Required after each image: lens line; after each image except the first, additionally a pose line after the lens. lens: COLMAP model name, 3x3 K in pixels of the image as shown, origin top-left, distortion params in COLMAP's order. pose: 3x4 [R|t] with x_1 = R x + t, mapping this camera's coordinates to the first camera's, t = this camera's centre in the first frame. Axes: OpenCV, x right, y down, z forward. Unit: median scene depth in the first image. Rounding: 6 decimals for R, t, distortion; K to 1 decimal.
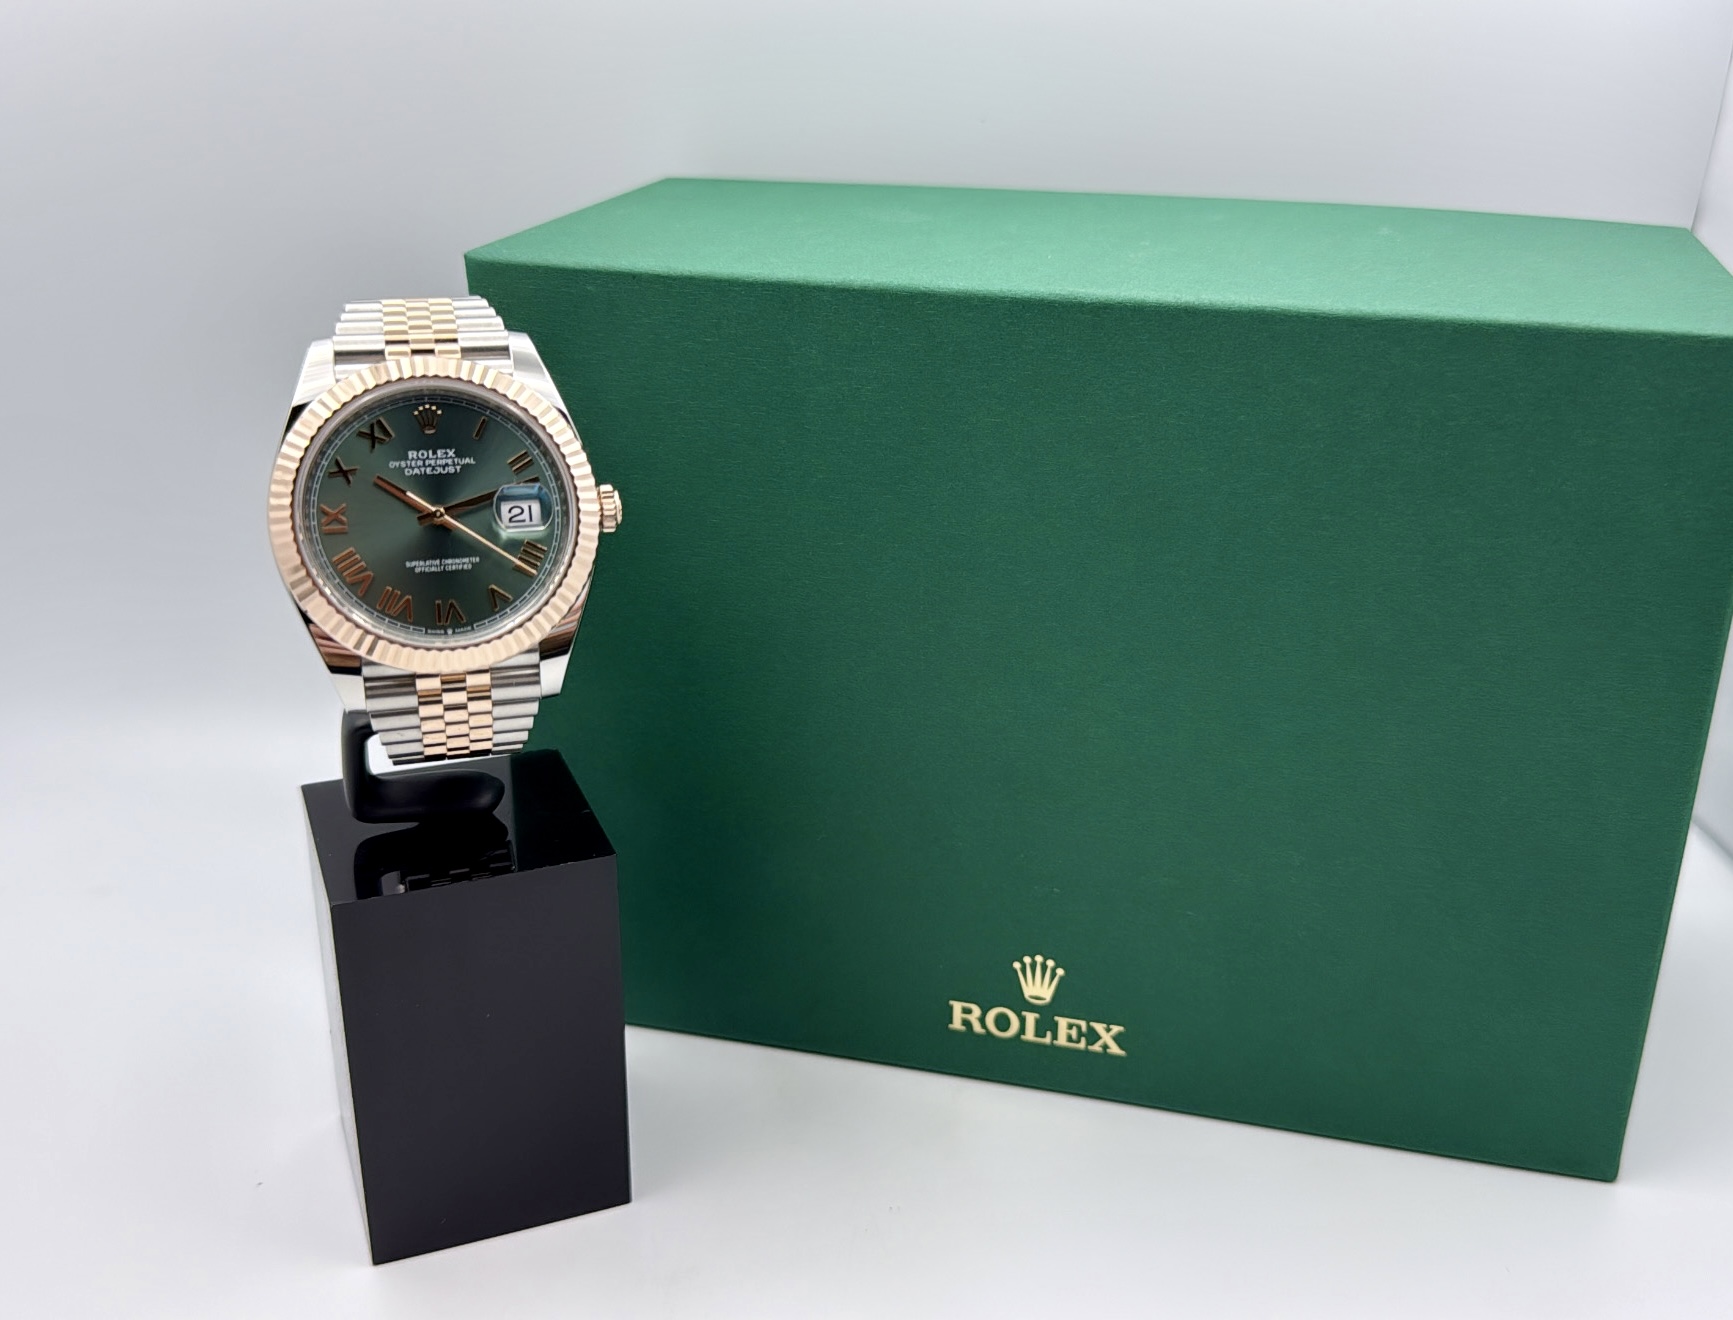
lens RADIAL K [[1589.9, 0, 976.2], [0, 1589.9, 676.4], [0, 0, 1]] dist [0.007519, -0.049477]
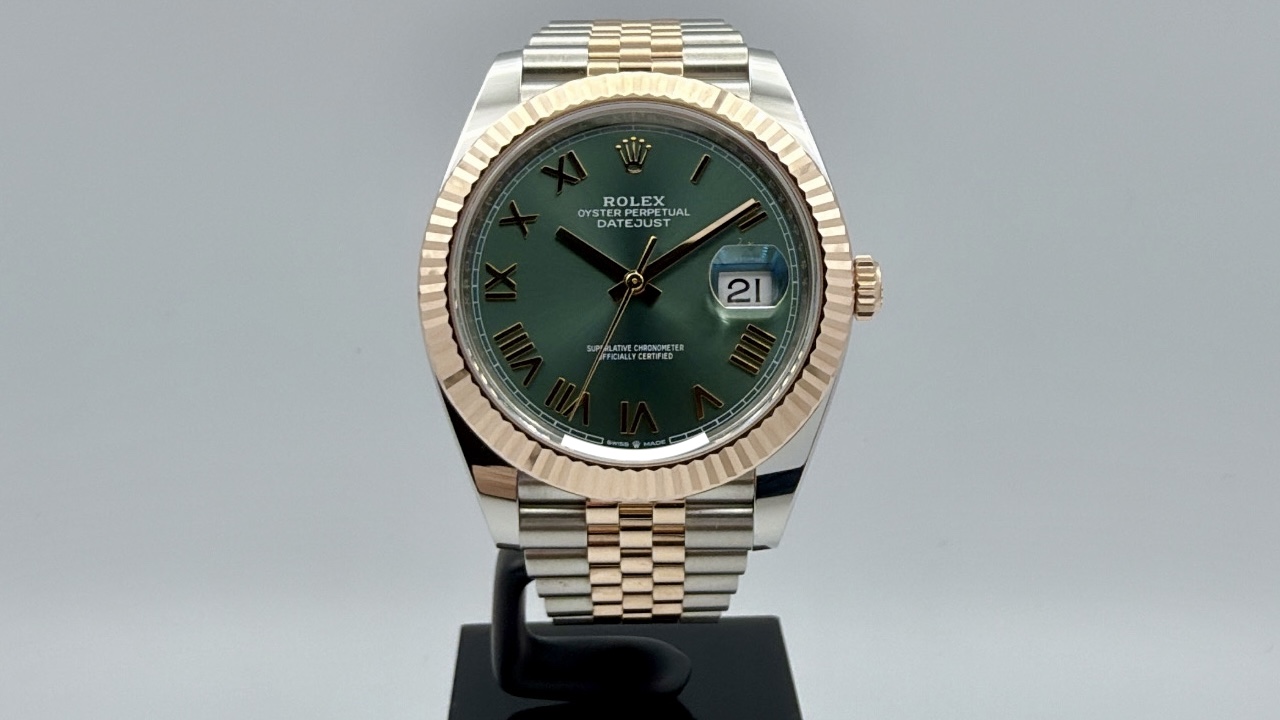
lens RADIAL K [[1345.9, 0, 638.2], [0, 1345.9, 354.5], [0, 0, 1]] dist [0.091439, 0.001228]
pose [[0.941327, 0.037275, -0.335430, -0.129611], [-0.085128, 0.987970, -0.129107, 0.009496], [0.326582, 0.150087, 0.933176, 0.431632]]
